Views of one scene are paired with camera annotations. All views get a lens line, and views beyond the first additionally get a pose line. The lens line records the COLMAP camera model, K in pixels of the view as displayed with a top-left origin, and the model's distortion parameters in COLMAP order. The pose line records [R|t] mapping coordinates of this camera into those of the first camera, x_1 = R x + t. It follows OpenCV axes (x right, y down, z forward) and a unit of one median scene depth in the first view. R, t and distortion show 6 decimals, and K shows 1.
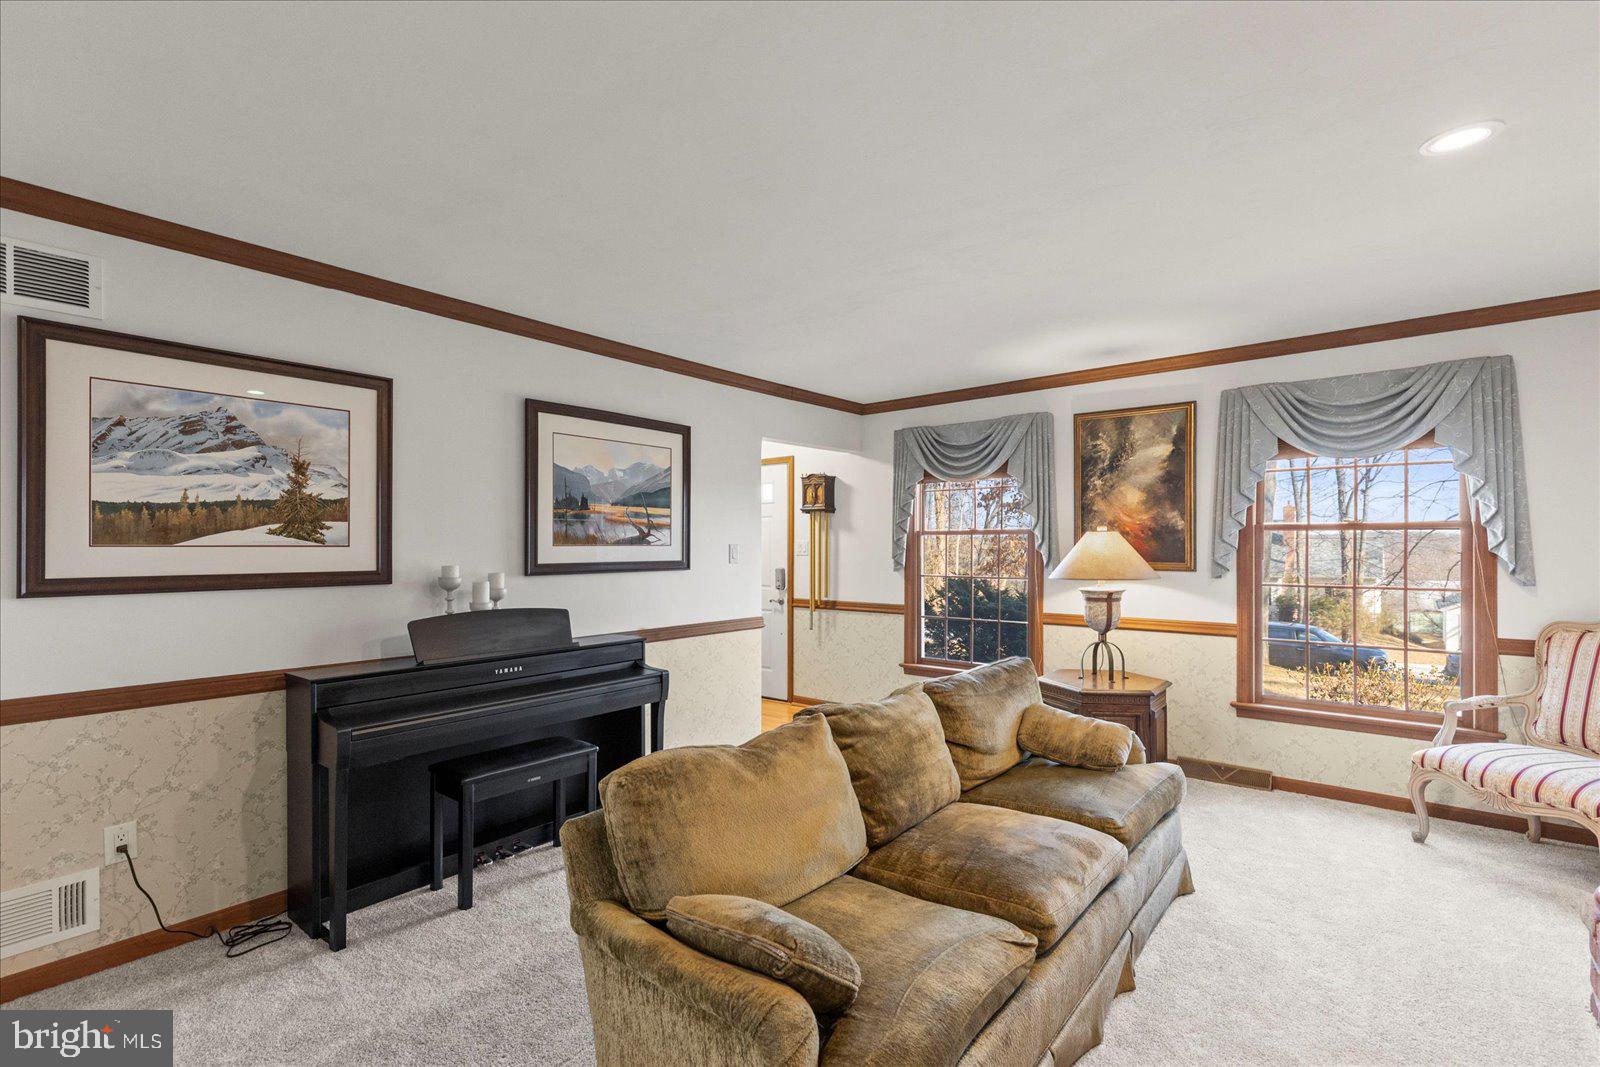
lens RADIAL K [[728.8, 0, 798.2], [0, 728.8, 535.6], [0, 0, 1]] dist [0.015401, -0.000197]
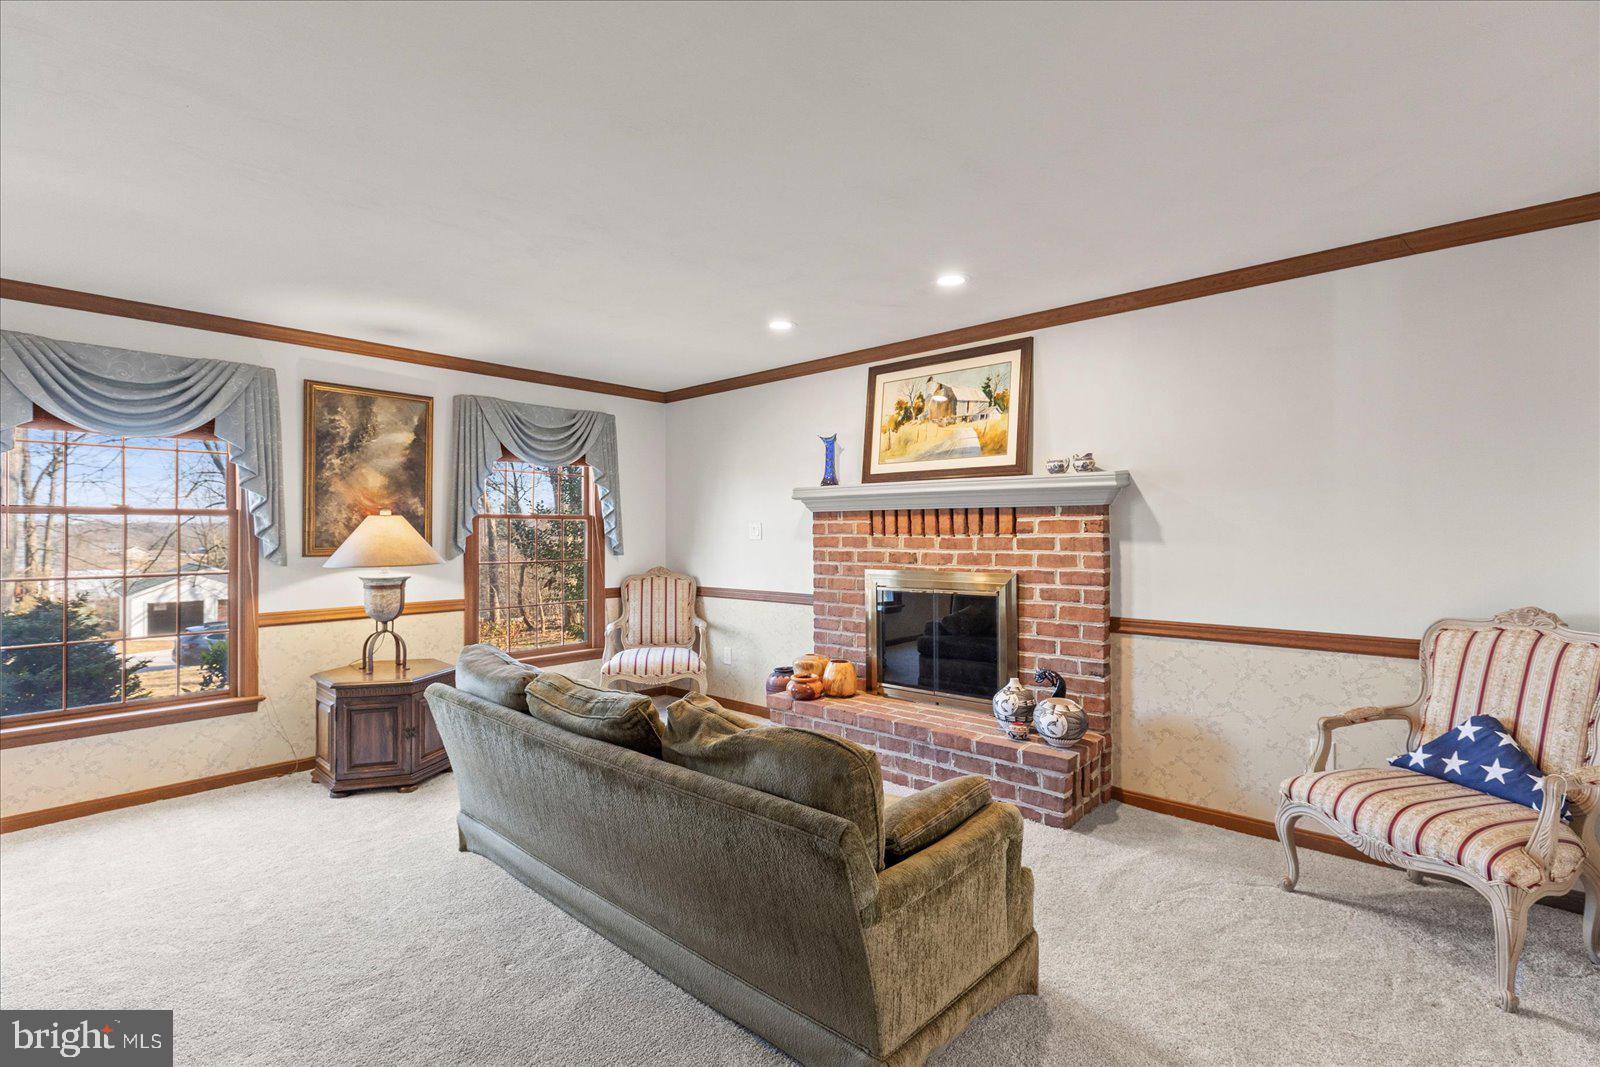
lens RADIAL K [[728.8, 0, 787.9], [0, 728.8, 528.0], [0, 0, 1]] dist [0.015401, -0.000197]
pose [[0.059897, 0.007229, 0.998178, -0.486834], [-0.014632, 0.999873, -0.006363, 0.008303], [-0.998097, -0.014225, 0.059995, 0.396764]]
